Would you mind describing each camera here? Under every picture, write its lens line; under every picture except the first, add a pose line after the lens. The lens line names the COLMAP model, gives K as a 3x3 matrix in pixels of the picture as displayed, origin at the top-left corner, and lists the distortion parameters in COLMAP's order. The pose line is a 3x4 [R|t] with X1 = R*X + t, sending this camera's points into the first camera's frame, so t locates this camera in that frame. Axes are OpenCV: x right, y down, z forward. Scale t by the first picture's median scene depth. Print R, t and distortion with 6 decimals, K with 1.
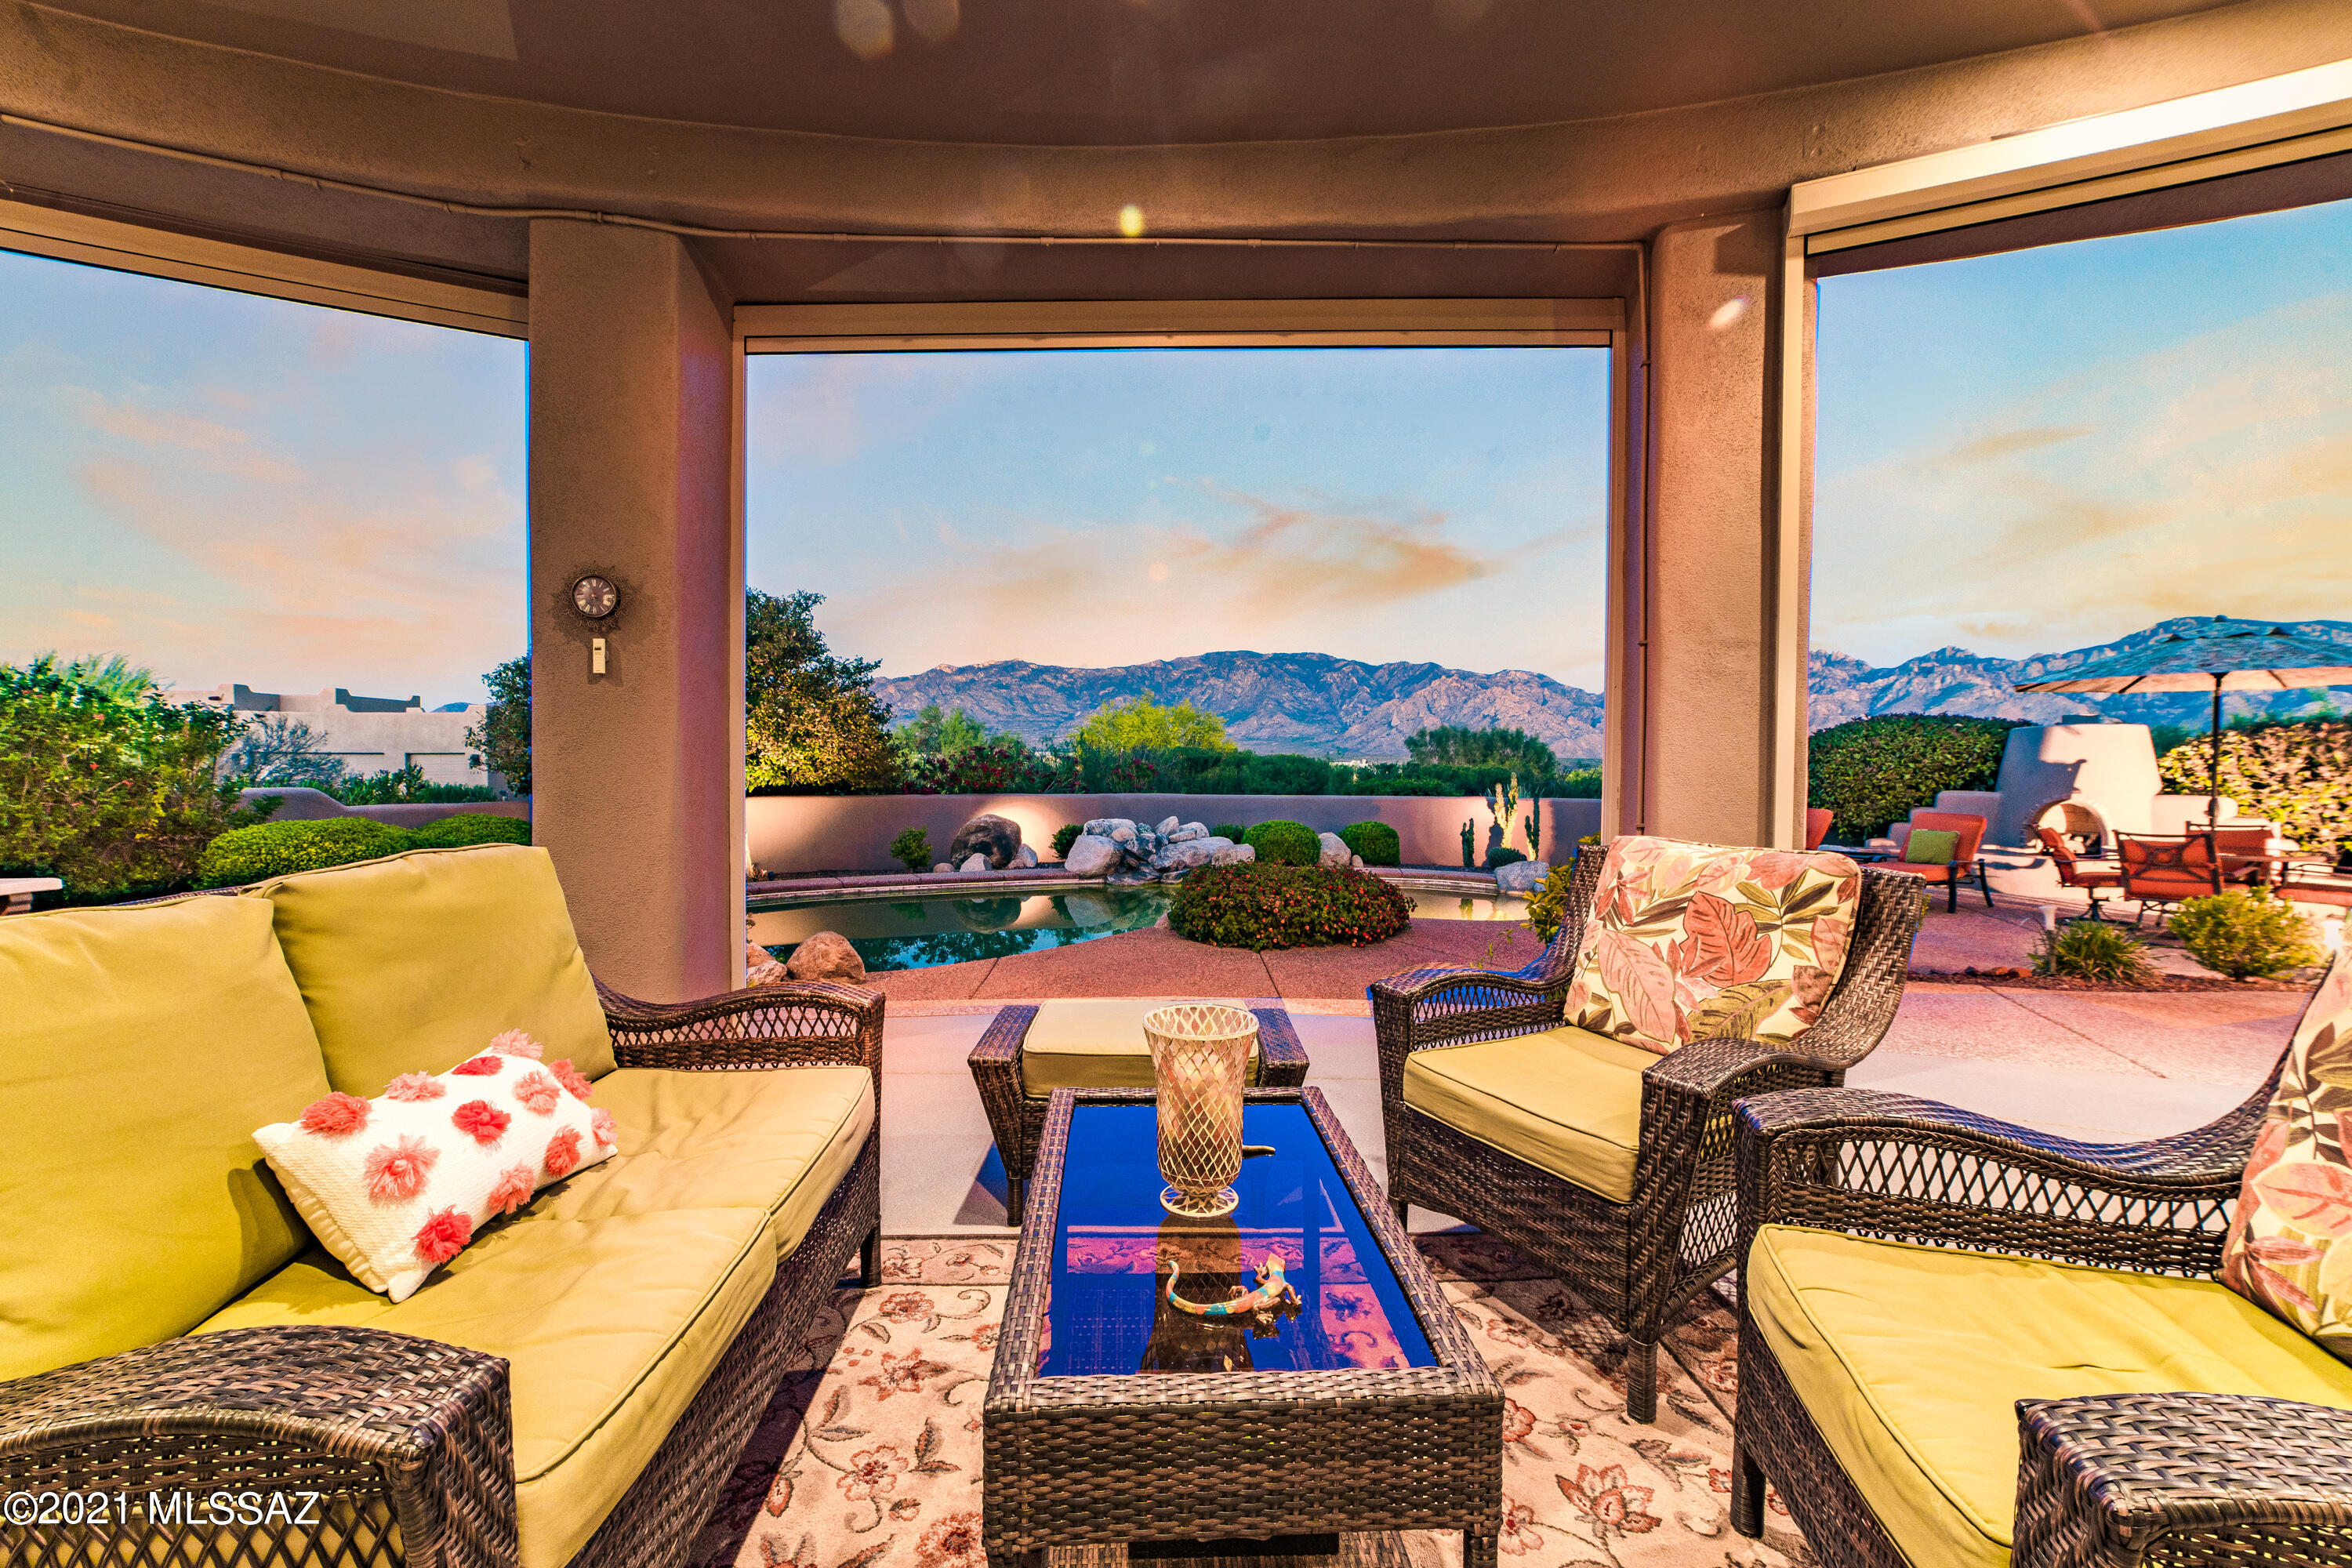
lens RADIAL K [[927.4, 0, 1176.0], [0, 927.4, 784.0], [0, 0, 1]] dist [-0.022614, 0.011060]
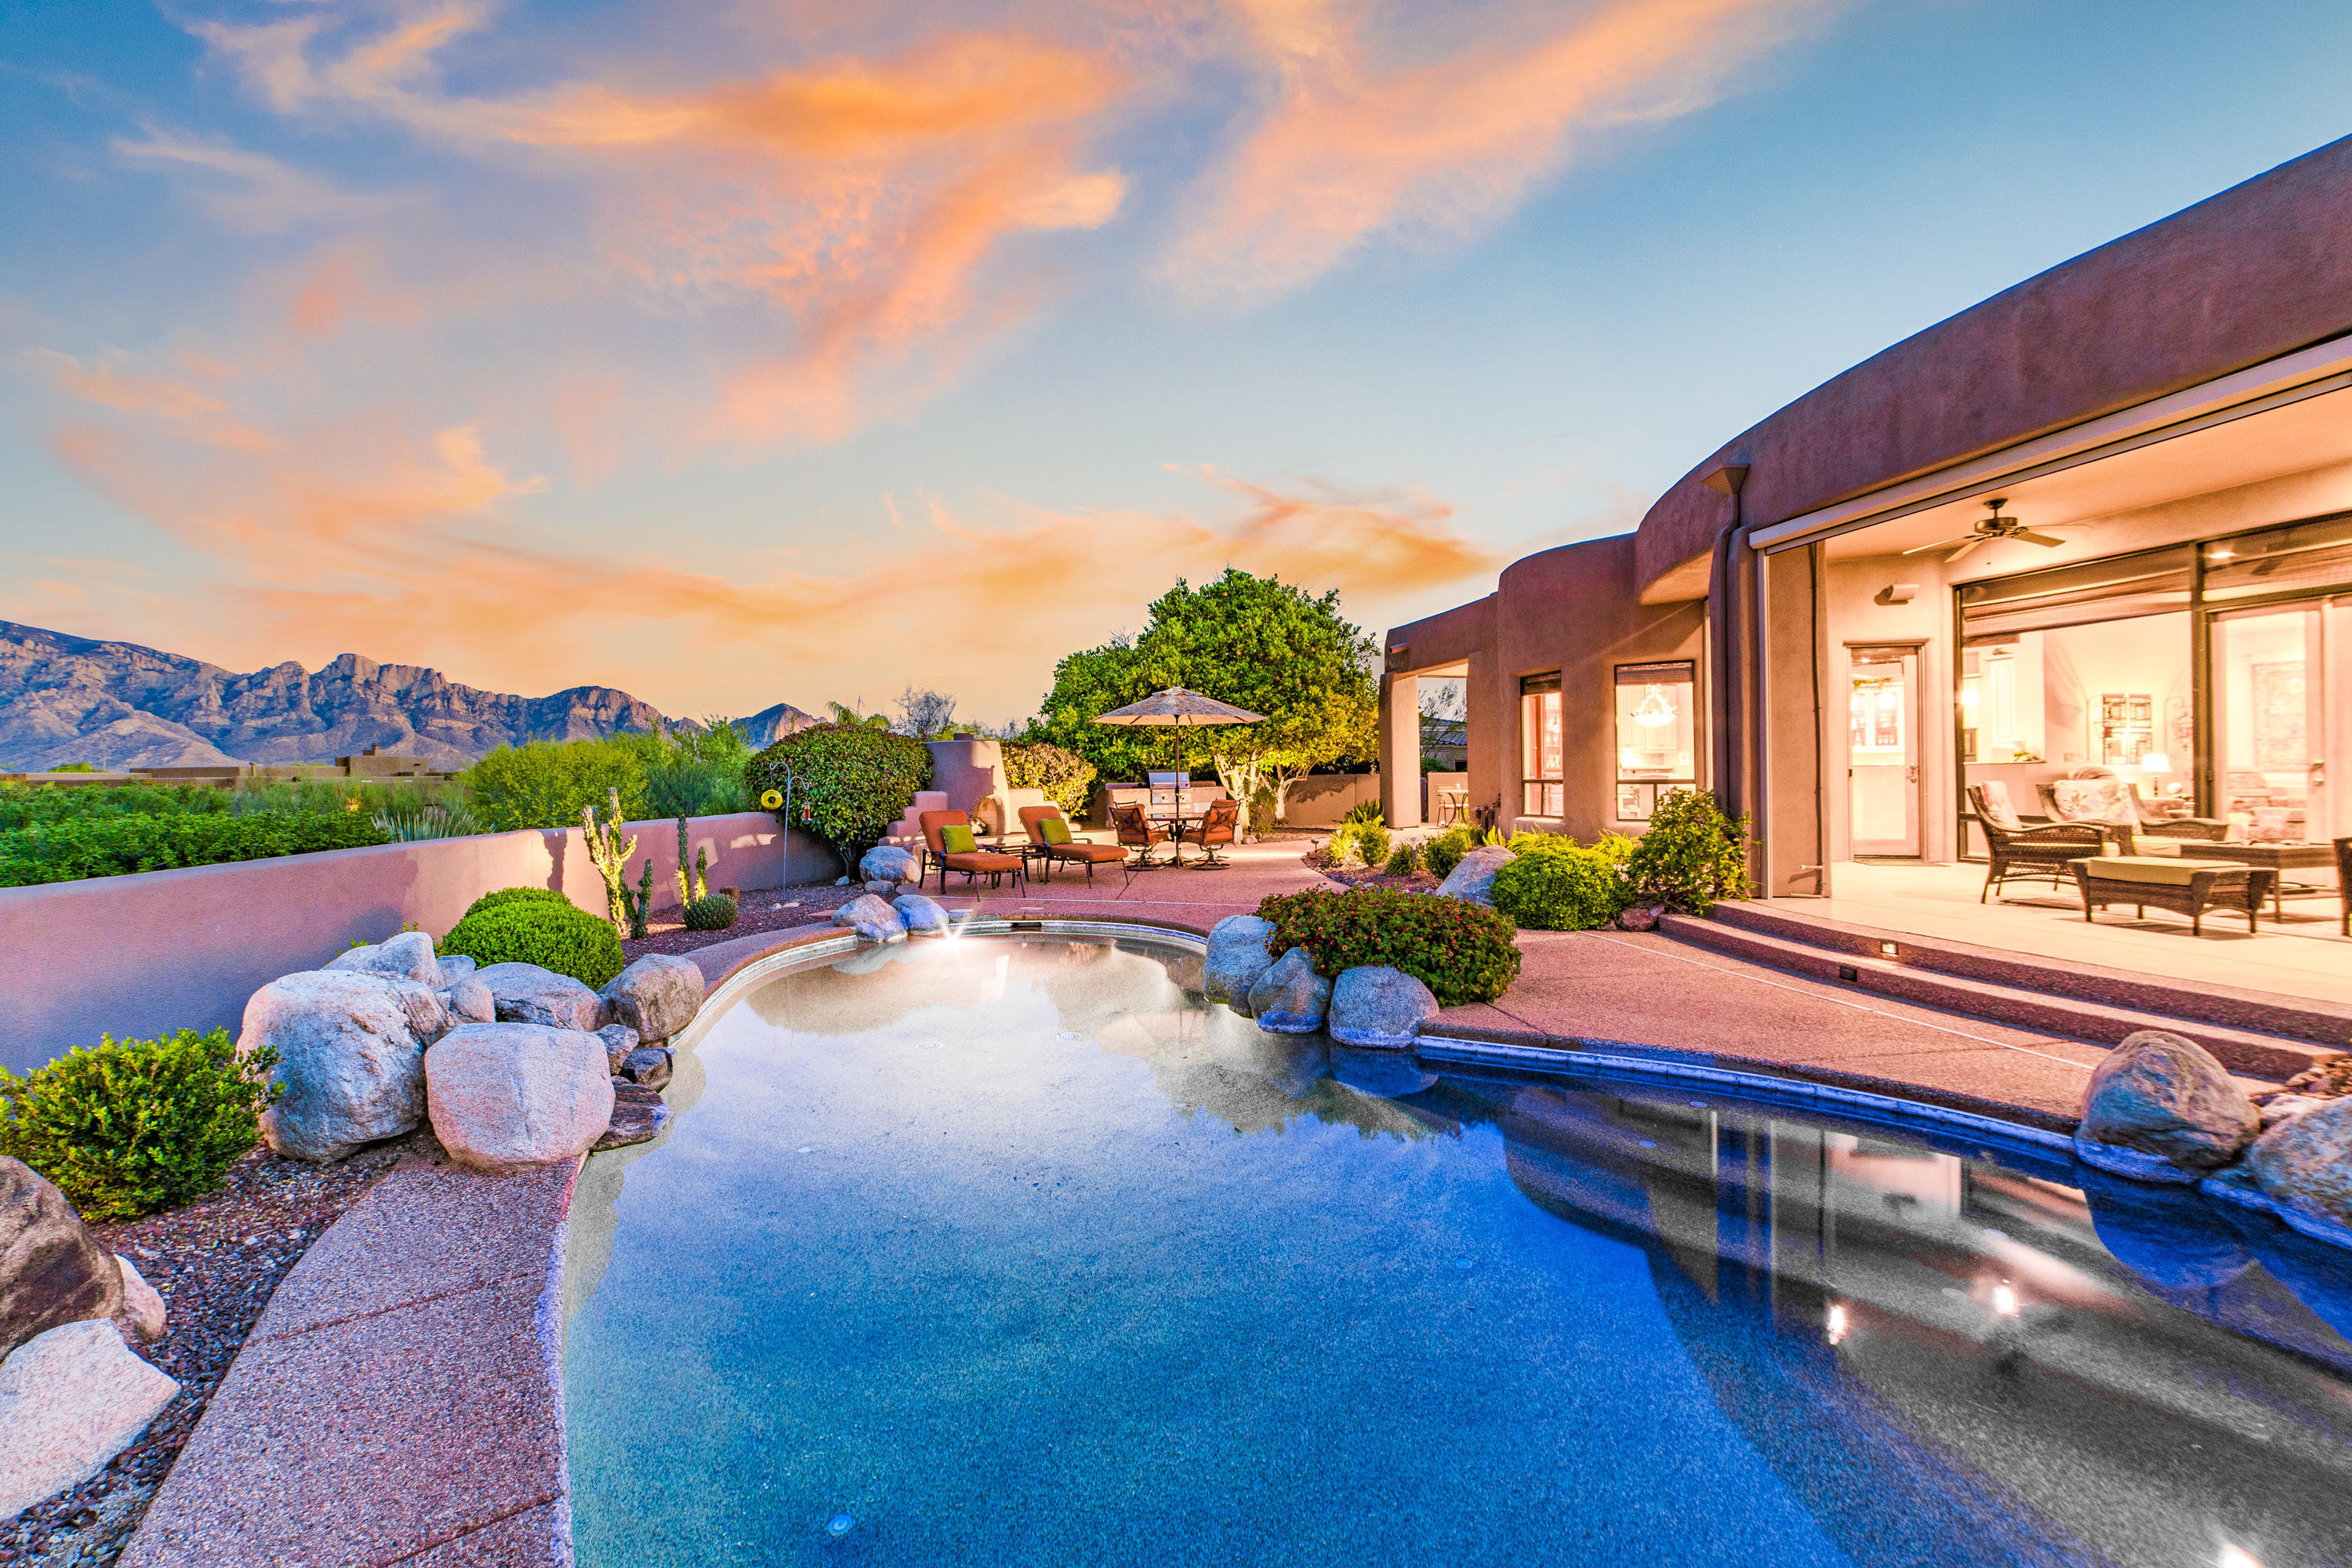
lens RADIAL K [[952.3, 0, 1172.7], [0, 952.3, 760.9], [0, 0, 1]] dist [-0.013924, 0.000349]
pose [[-0.156810, 0.004022, 0.987621, -0.462689], [0.036619, 0.999328, 0.001744, -0.024923], [-0.986950, 0.036439, -0.156852, 0.880521]]
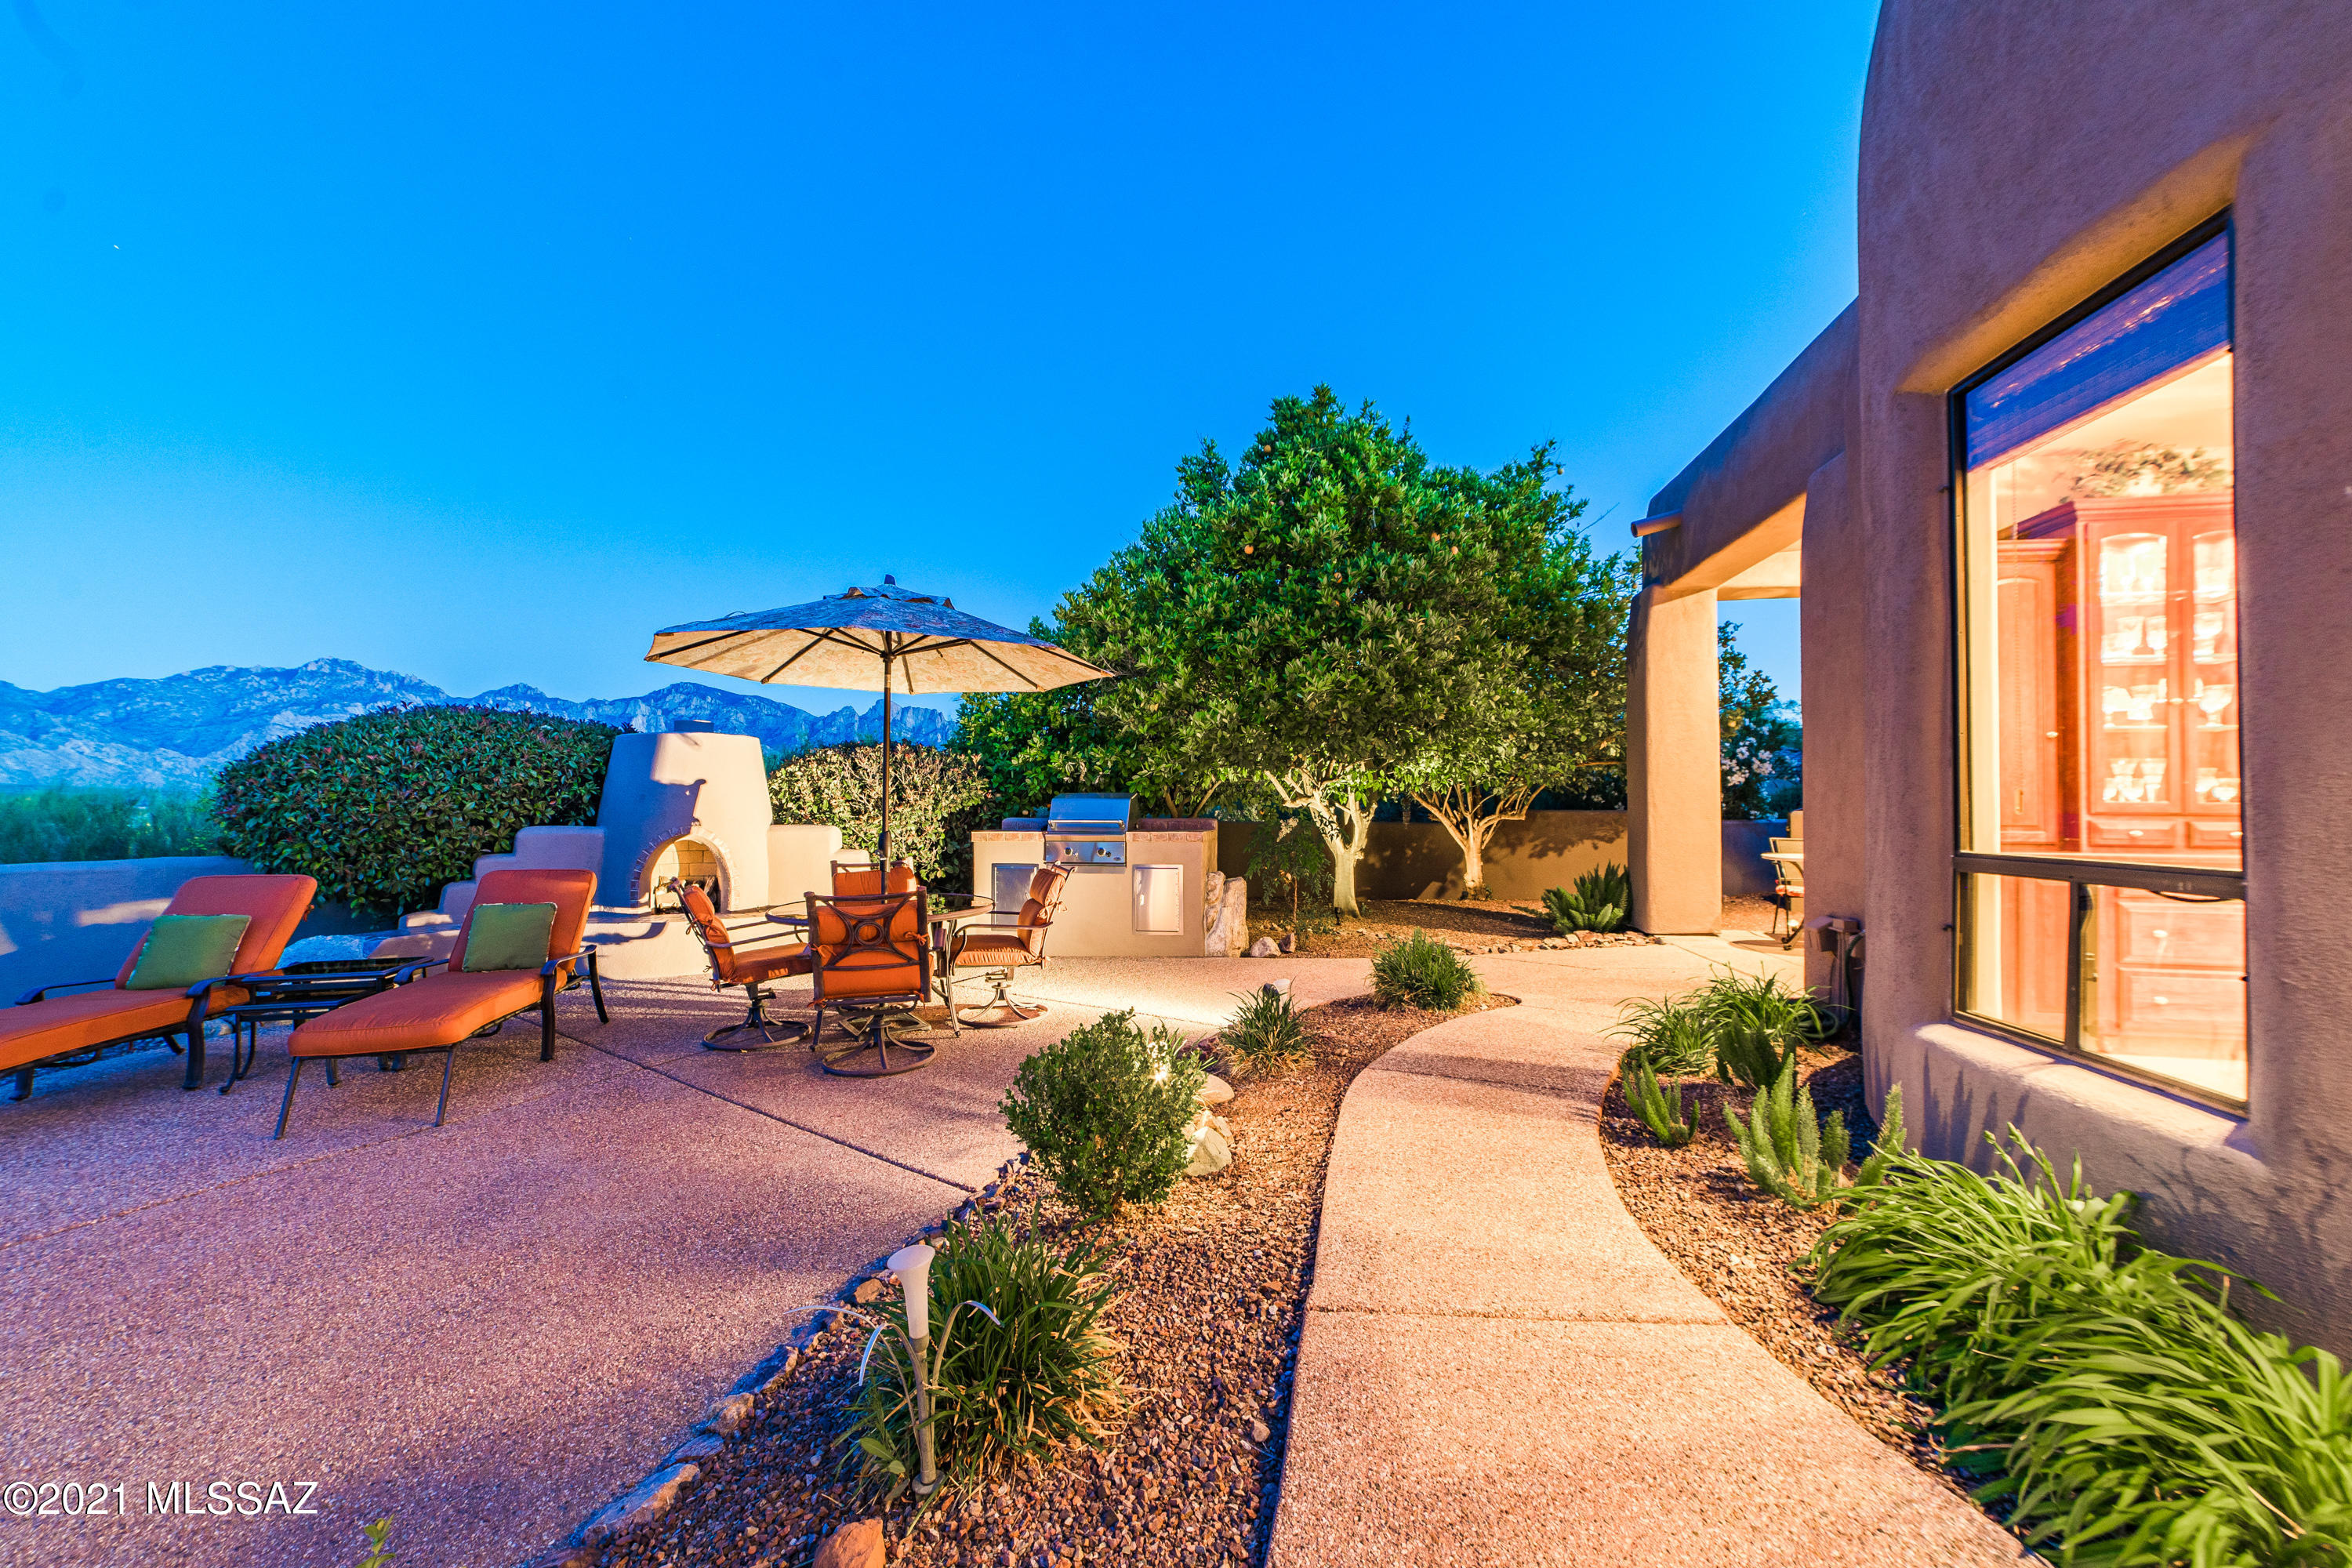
lens RADIAL K [[927.4, 0, 1176.0], [0, 927.4, 784.0], [0, 0, 1]] dist [-0.022614, 0.011060]
pose [[0.250193, 0.009982, 0.968144, 0.338018], [0.020285, 0.999673, -0.015549, -0.003714], [-0.967983, 0.023529, 0.249909, 0.411978]]
